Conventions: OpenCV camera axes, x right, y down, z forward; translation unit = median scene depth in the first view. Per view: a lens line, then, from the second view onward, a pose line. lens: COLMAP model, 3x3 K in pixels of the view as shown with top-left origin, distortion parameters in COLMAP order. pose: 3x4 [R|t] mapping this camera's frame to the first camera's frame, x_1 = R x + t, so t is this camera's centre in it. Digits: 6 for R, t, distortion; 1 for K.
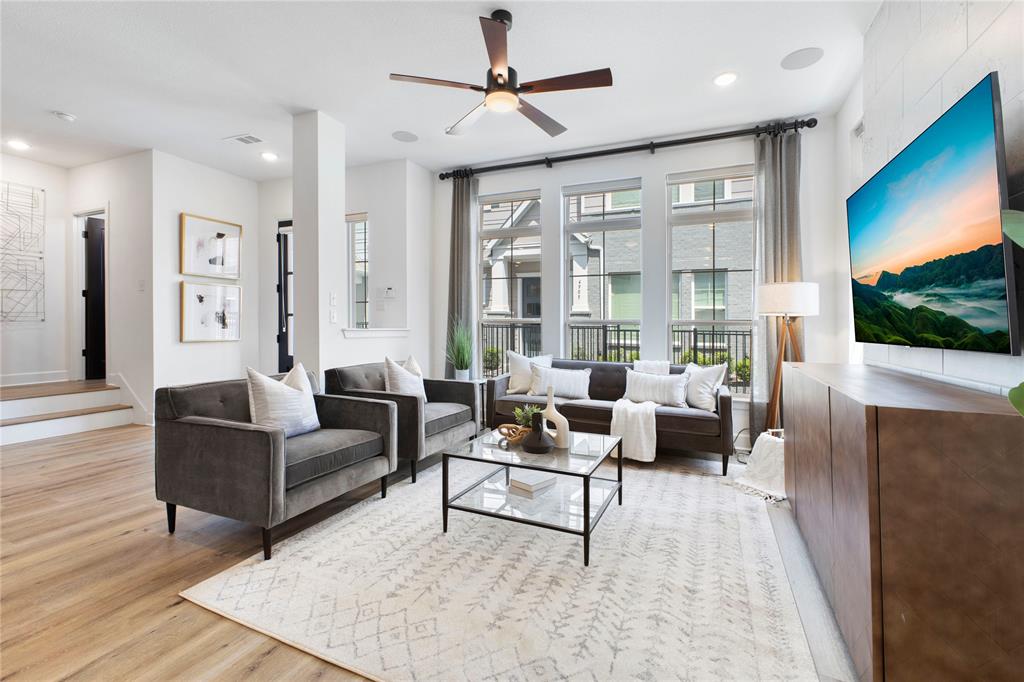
lens RADIAL K [[447.7, 0, 542.0], [0, 447.7, 329.7], [0, 0, 1]] dist [0.001935, 0.000157]
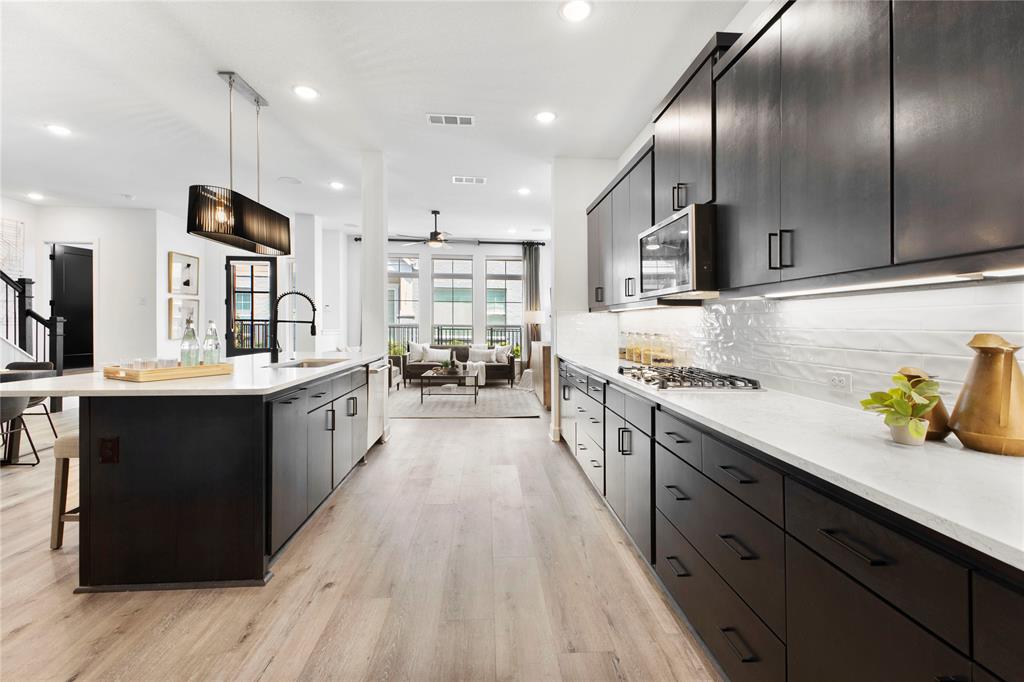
lens RADIAL K [[437.8, 0, 519.2], [0, 437.8, 321.3], [0, 0, 1]] dist [0.000979, 0.000004]
pose [[0.905375, 0.001591, 0.424609, -0.476508], [0.003269, 0.999937, -0.010717, -0.015380], [-0.424599, 0.011091, 0.905313, -0.990988]]
